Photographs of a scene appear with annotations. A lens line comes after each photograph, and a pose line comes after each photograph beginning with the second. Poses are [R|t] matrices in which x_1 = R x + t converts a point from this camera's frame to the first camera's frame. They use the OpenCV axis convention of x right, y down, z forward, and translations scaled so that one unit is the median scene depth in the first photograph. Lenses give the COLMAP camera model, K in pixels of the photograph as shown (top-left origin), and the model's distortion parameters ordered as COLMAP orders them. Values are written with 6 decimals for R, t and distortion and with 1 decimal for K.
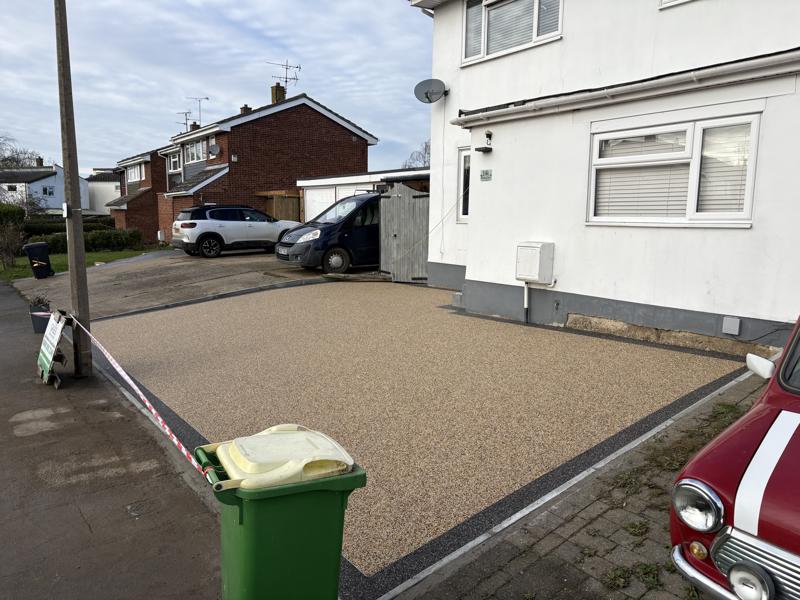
lens RADIAL K [[605.4, 0, 401.0], [0, 605.4, 305.2], [0, 0, 1]] dist [0.039701, -0.040047]
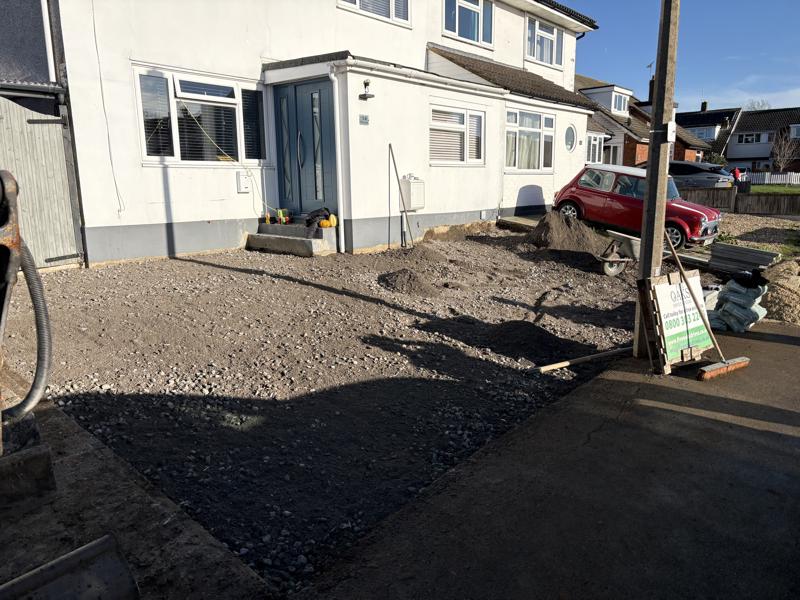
lens RADIAL K [[605.4, 0, 386.7], [0, 605.4, 291.1], [0, 0, 1]] dist [0.039701, -0.040047]
pose [[-0.227383, -0.180351, 0.956959, -0.982405], [0.147839, 0.964916, 0.216979, -0.149013], [-0.962518, 0.190813, -0.192743, 1.240389]]
